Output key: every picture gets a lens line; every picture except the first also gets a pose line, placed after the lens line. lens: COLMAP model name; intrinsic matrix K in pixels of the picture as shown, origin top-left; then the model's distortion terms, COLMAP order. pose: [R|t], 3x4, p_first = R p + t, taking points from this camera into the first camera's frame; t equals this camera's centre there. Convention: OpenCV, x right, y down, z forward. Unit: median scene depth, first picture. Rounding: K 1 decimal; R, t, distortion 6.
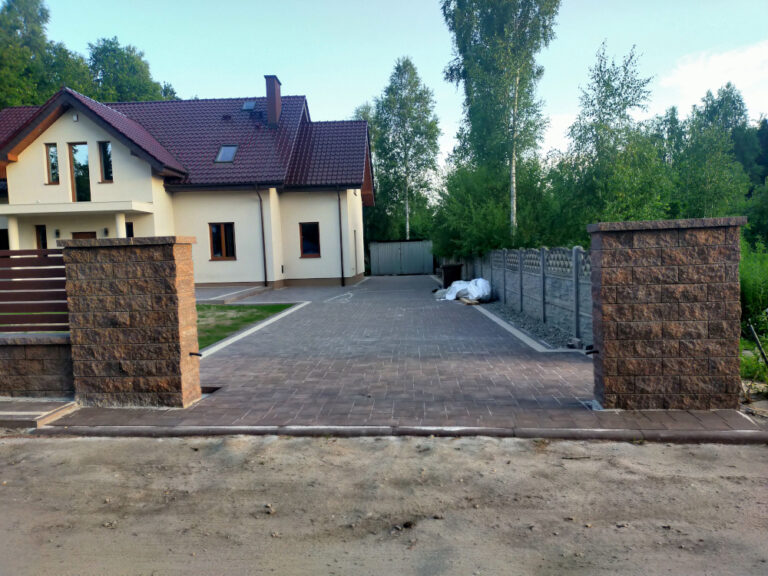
lens RADIAL K [[566.2, 0, 398.9], [0, 566.2, 287.9], [0, 0, 1]] dist [0.070641, -0.092951]
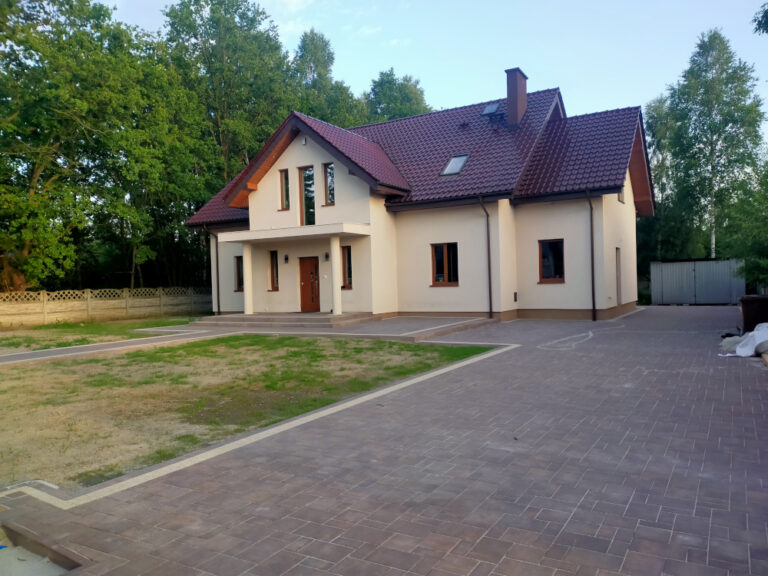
lens RADIAL K [[566.2, 0, 398.9], [0, 566.2, 287.9], [0, 0, 1]] dist [0.070641, -0.092951]
pose [[0.871139, 0.009880, -0.490937, 0.050313], [-0.027292, 0.999226, -0.028318, -0.017873], [0.490277, 0.038067, 0.870735, 0.193931]]
